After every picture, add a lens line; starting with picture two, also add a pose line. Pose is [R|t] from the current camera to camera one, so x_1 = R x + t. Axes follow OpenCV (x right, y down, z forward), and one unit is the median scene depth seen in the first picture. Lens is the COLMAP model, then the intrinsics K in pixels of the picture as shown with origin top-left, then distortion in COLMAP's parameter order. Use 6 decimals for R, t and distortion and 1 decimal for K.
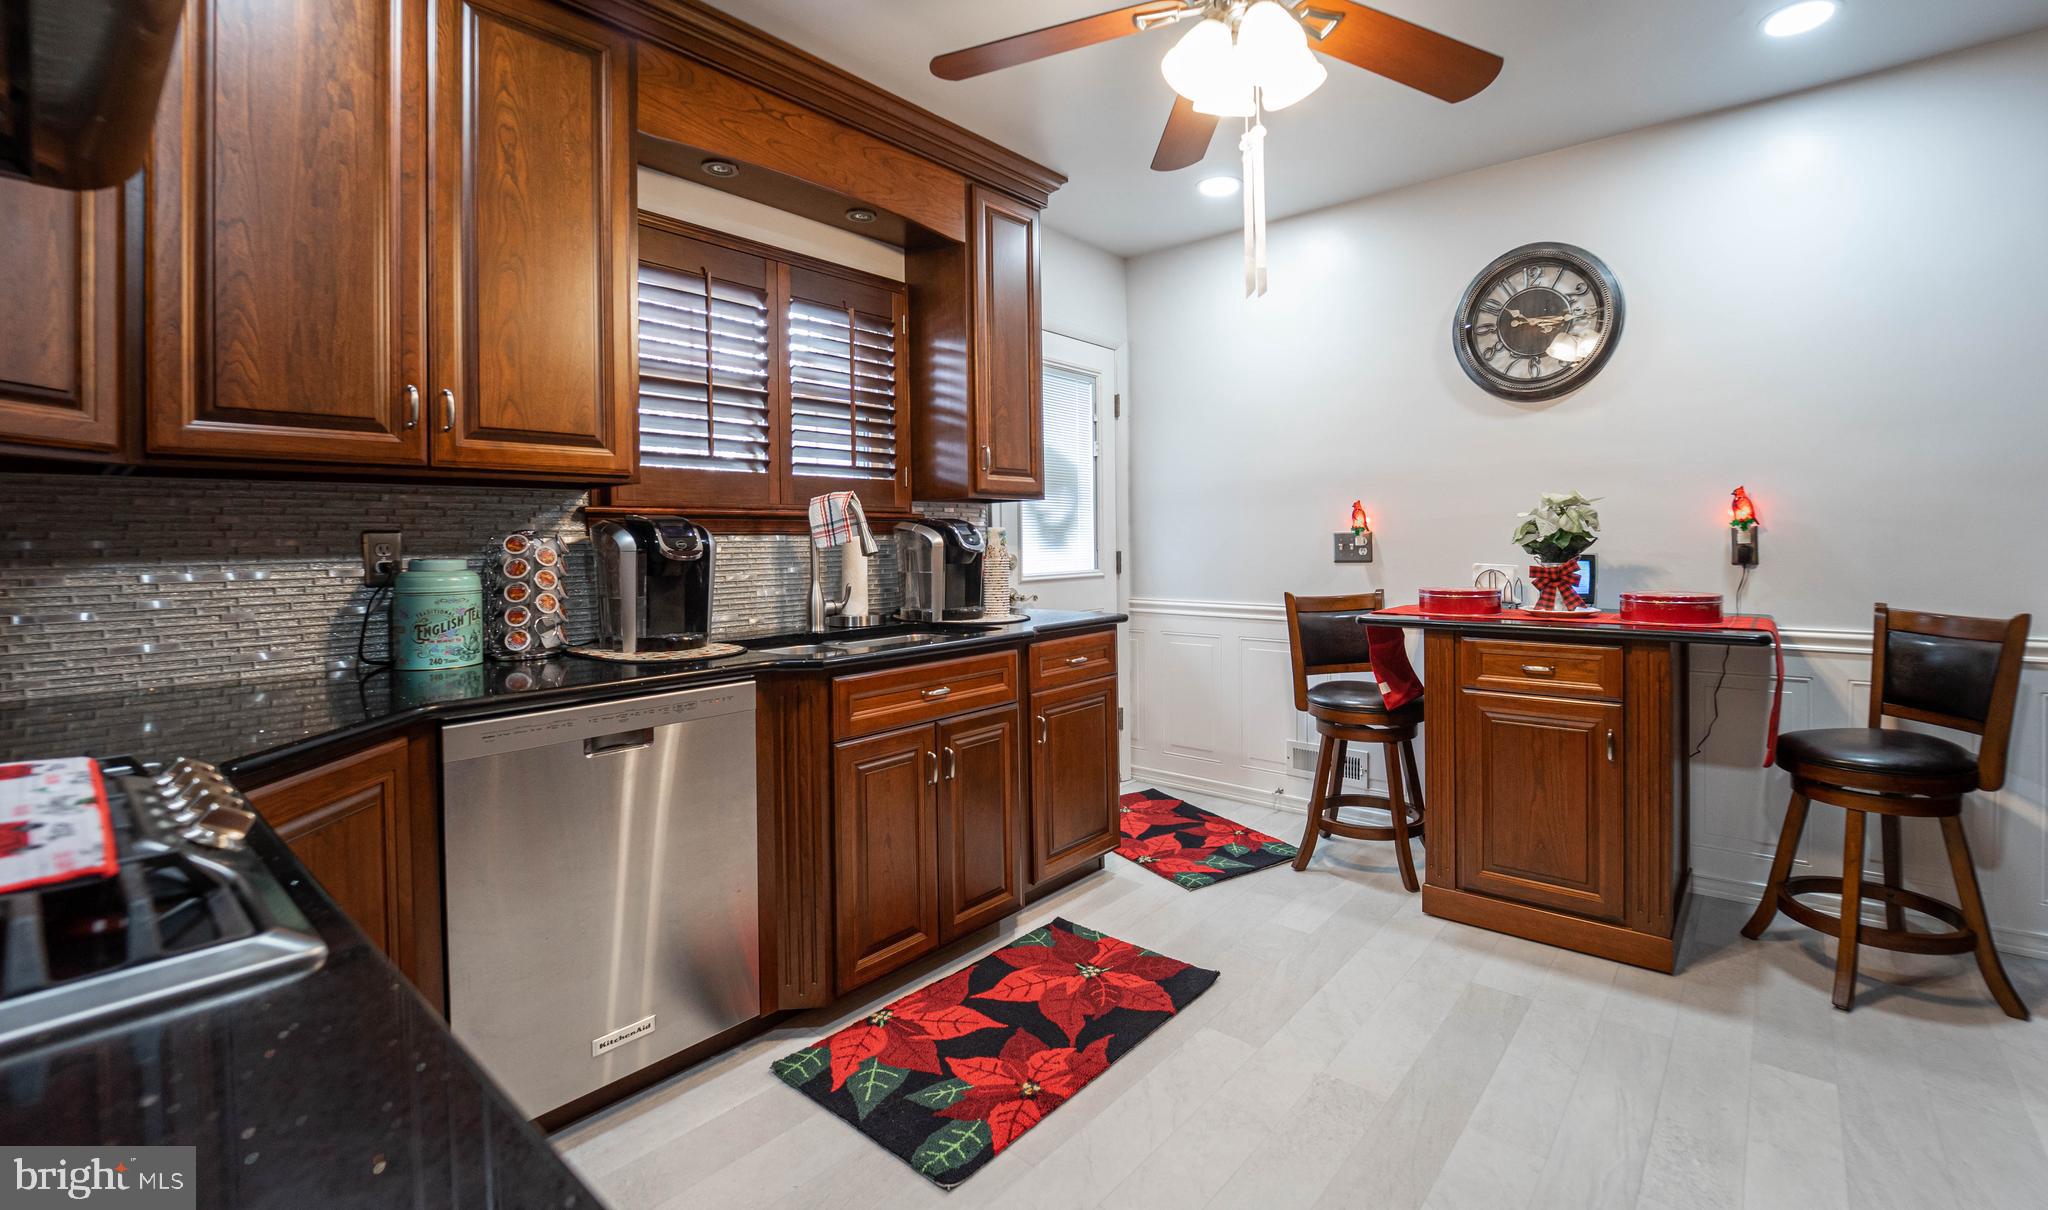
lens RADIAL K [[902.5, 0, 1081.1], [0, 902.5, 538.0], [0, 0, 1]] dist [0.000389, -0.001167]
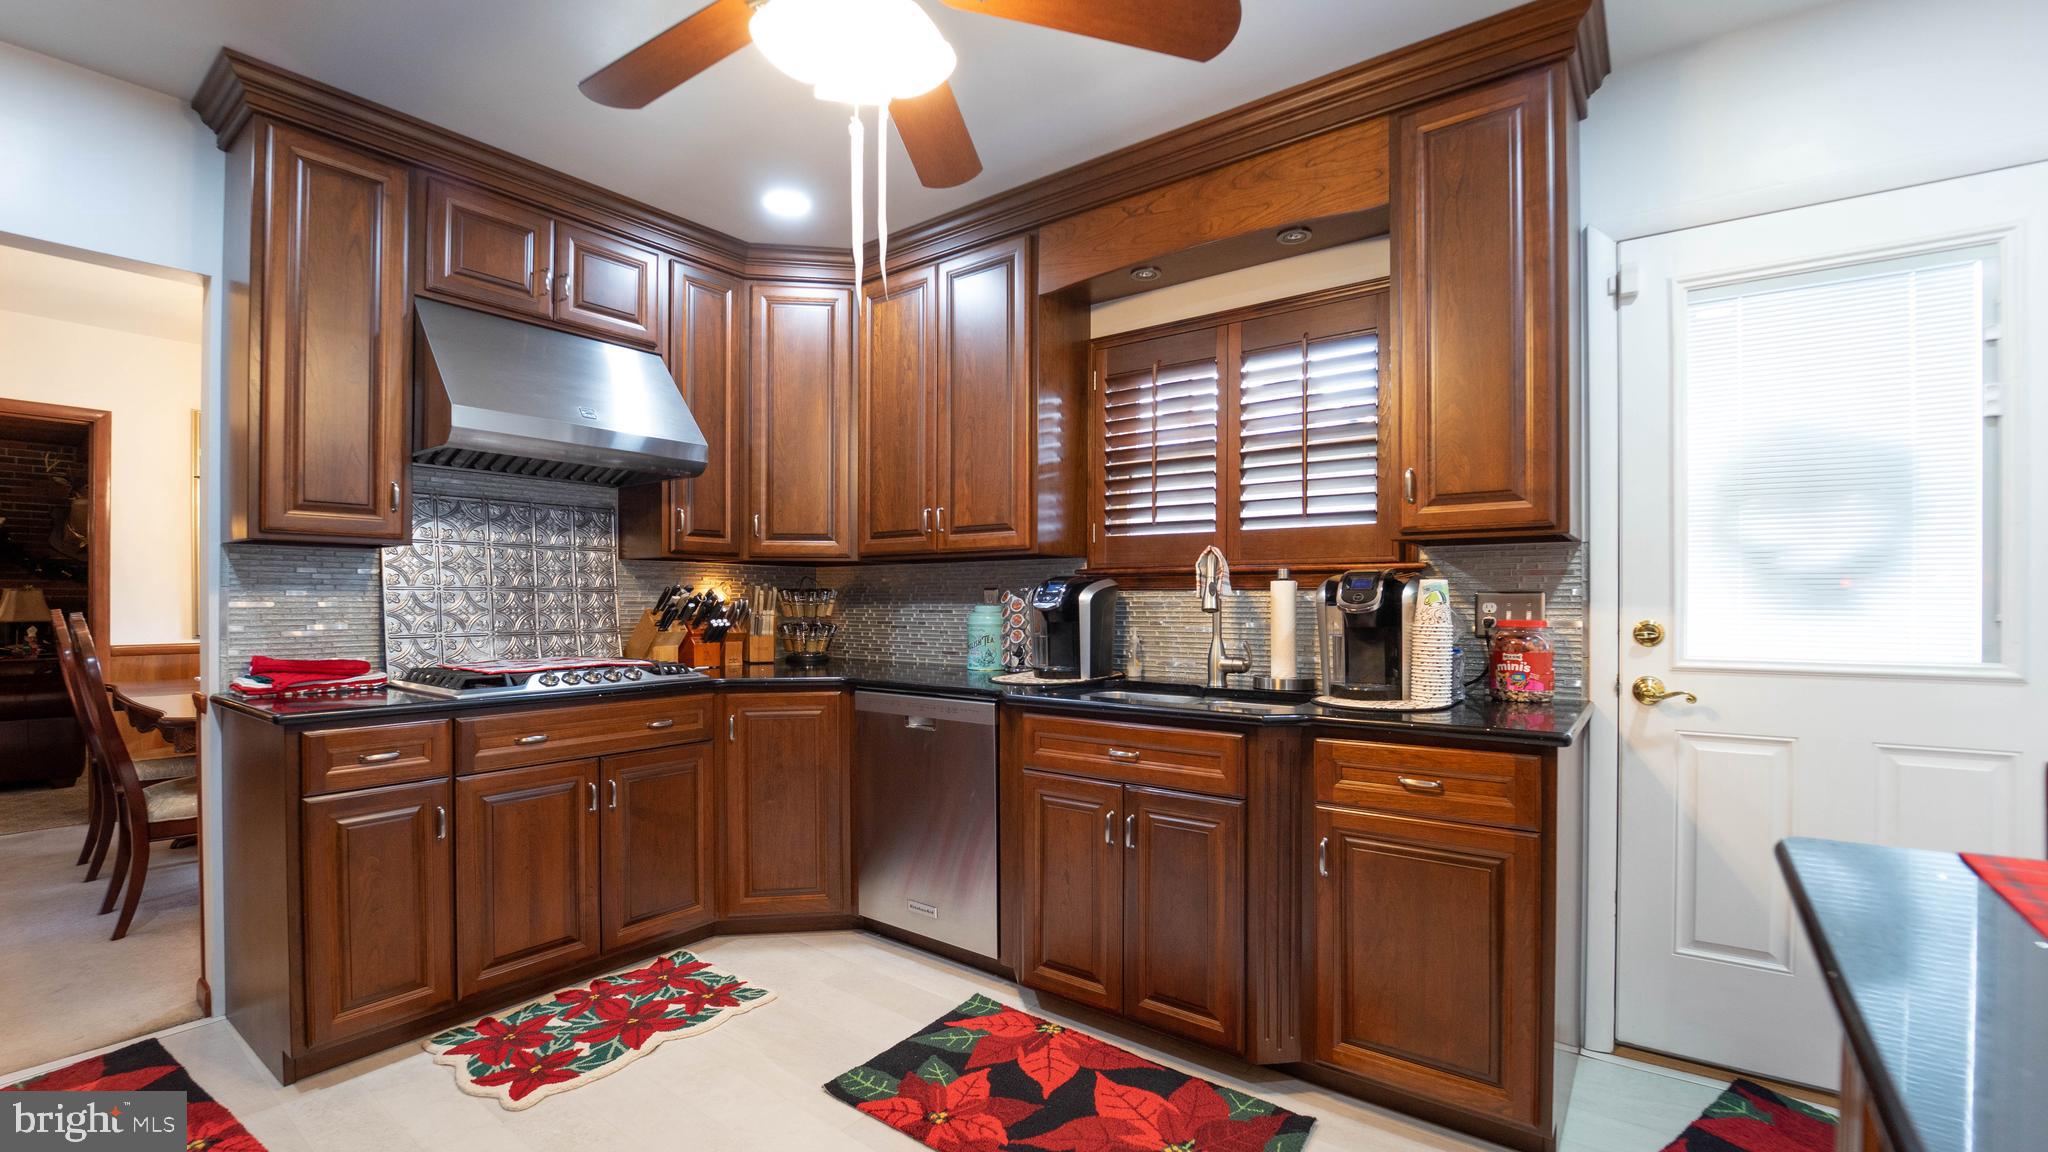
lens RADIAL K [[846.5, 0, 993.4], [0, 846.5, 605.8], [0, 0, 1]] dist [-0.016073, -0.000138]
pose [[0.011872, 0.017268, -0.999780, 0.786774], [-0.001052, 0.999851, 0.017257, -0.002871], [0.999929, 0.000847, 0.011888, 0.905392]]
